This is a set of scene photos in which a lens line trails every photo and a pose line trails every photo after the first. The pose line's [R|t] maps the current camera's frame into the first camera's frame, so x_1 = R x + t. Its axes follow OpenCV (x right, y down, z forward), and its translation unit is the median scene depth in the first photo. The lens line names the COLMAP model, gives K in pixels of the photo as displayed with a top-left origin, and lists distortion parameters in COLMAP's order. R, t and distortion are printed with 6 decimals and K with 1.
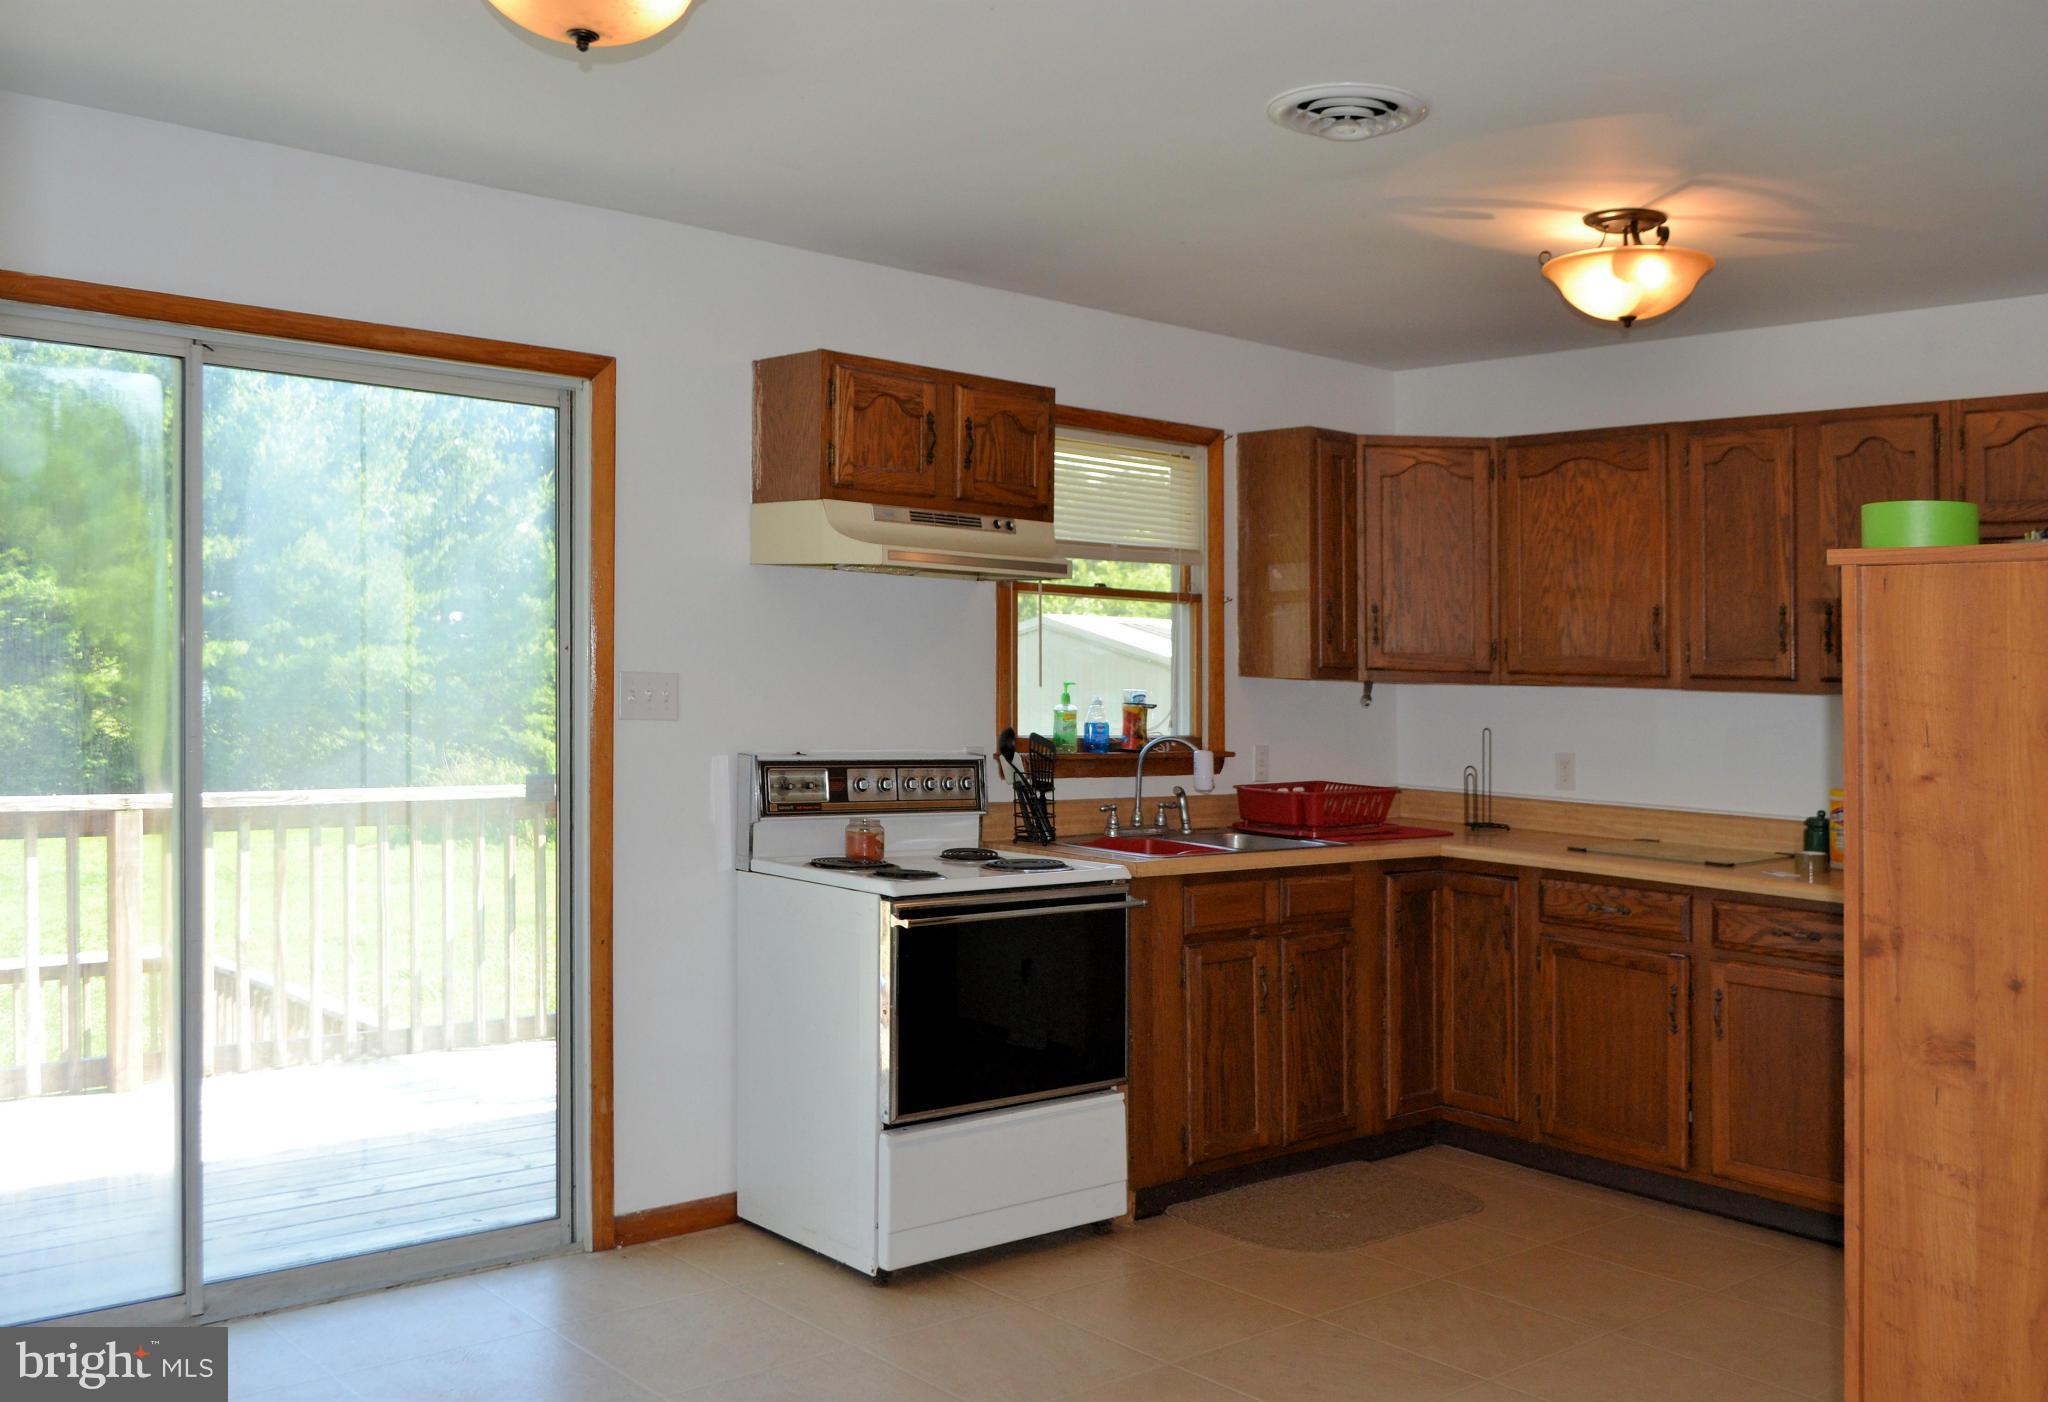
lens RADIAL K [[1883.9, 0, 1024.0], [0, 1883.9, 701.0], [0, 0, 1]] dist [-0.018409, -0.002063]
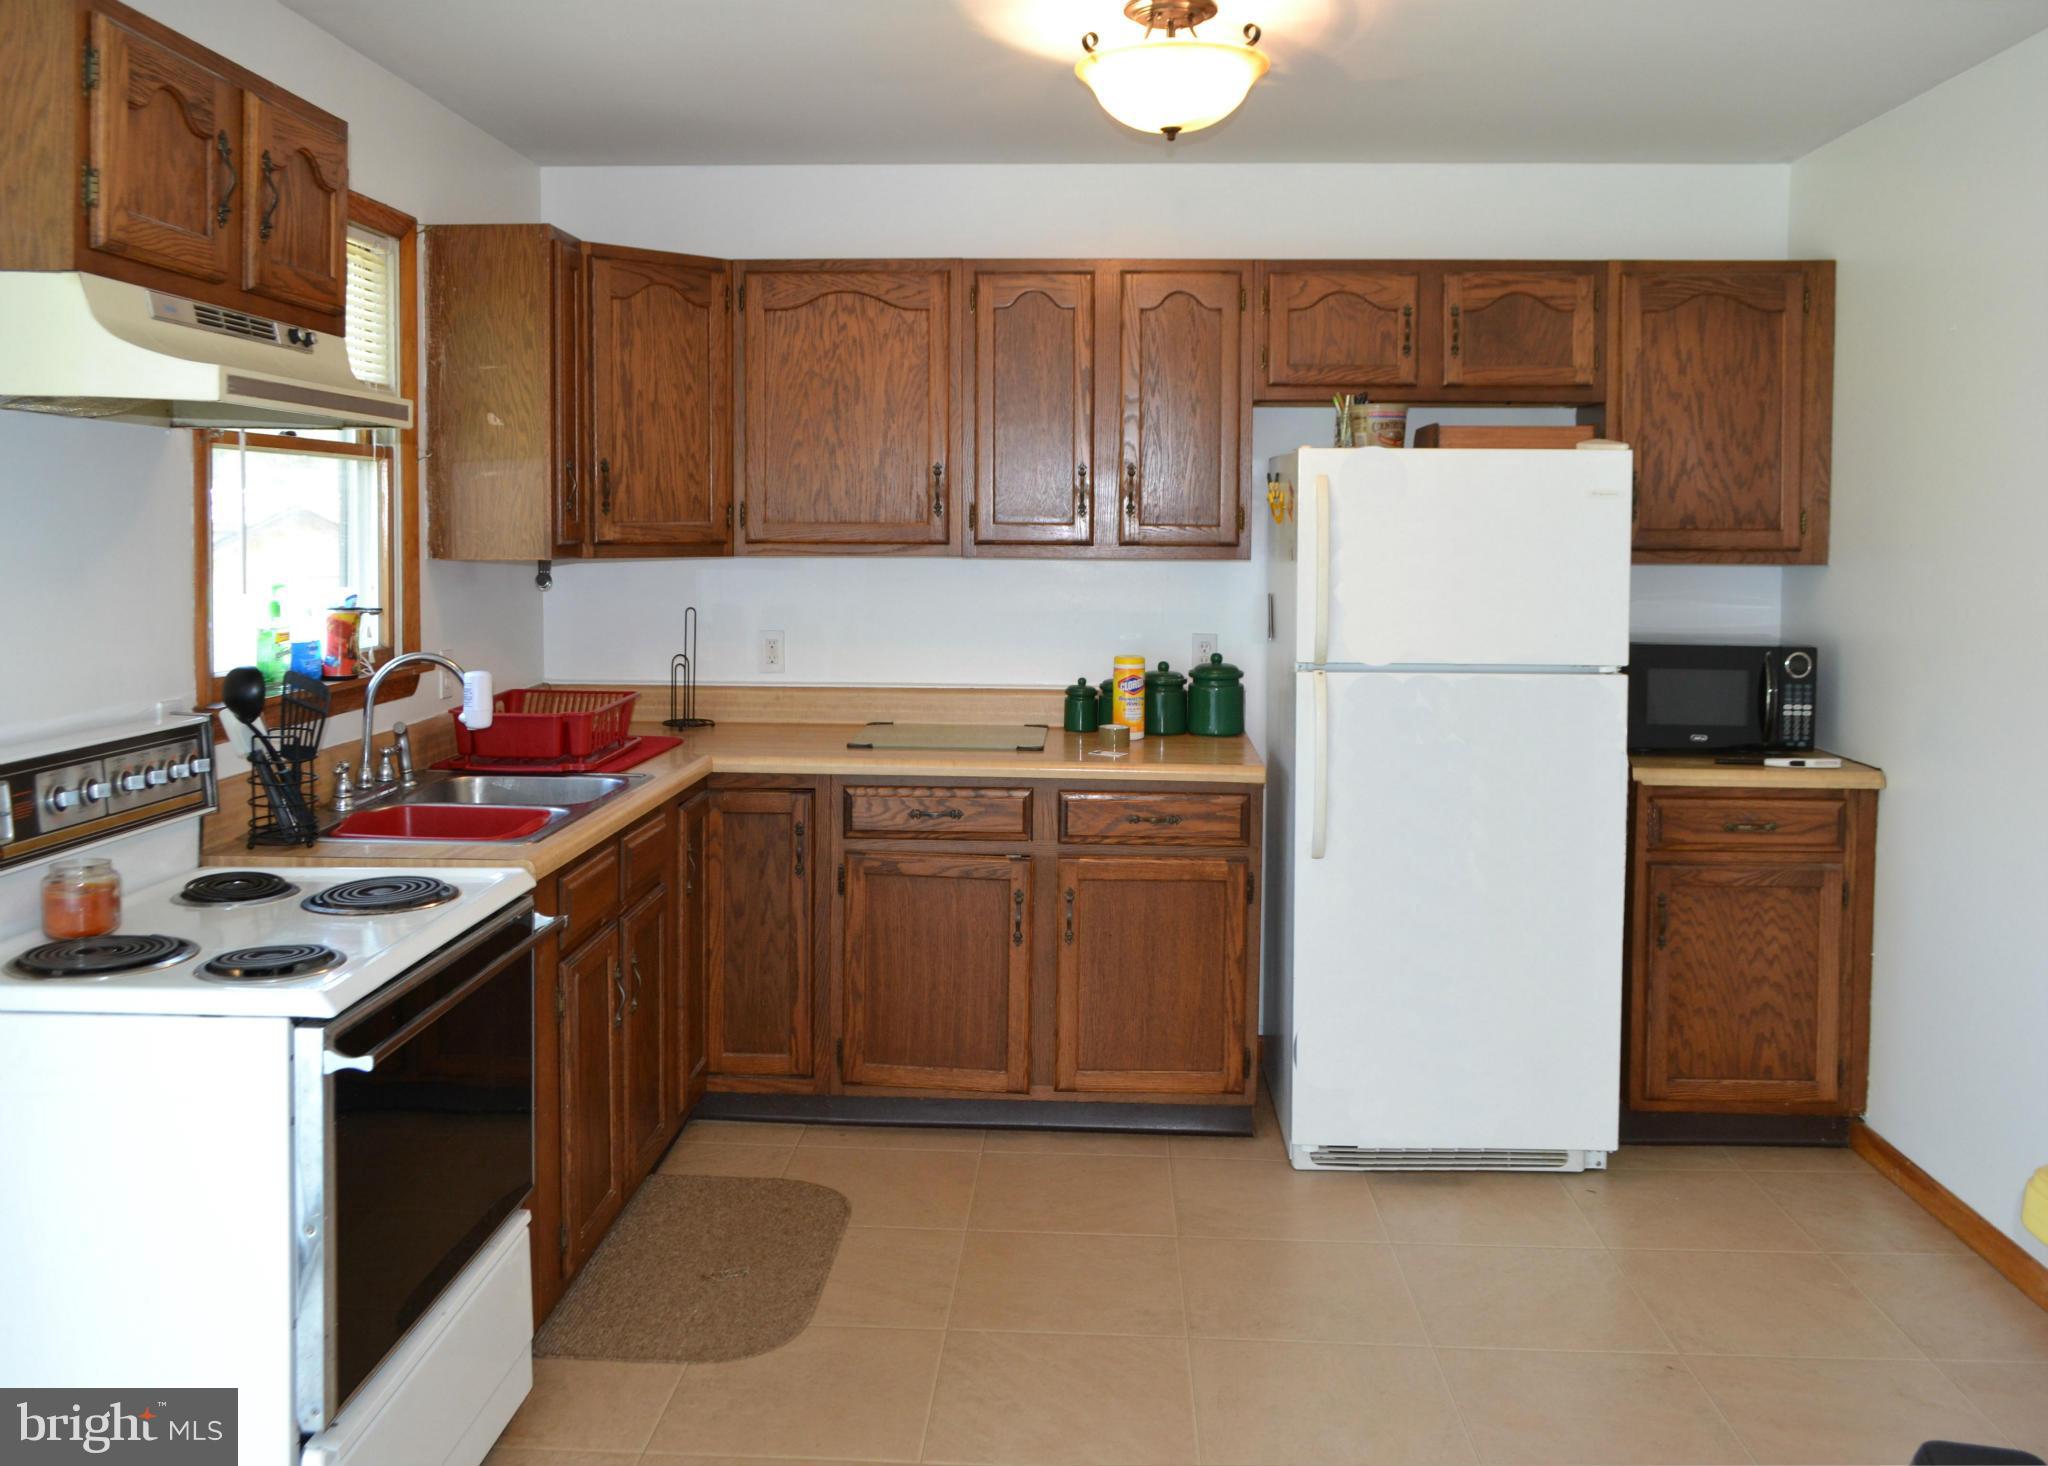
lens RADIAL K [[1723.7, 0, 1020.6], [0, 1723.7, 549.1], [0, 0, 1]] dist [-0.002466, 0.002845]
pose [[0.704419, -0.035990, 0.708871, -0.216651], [0.025897, 0.999352, 0.025004, -0.029997], [-0.709311, 0.000745, 0.704895, 0.398977]]
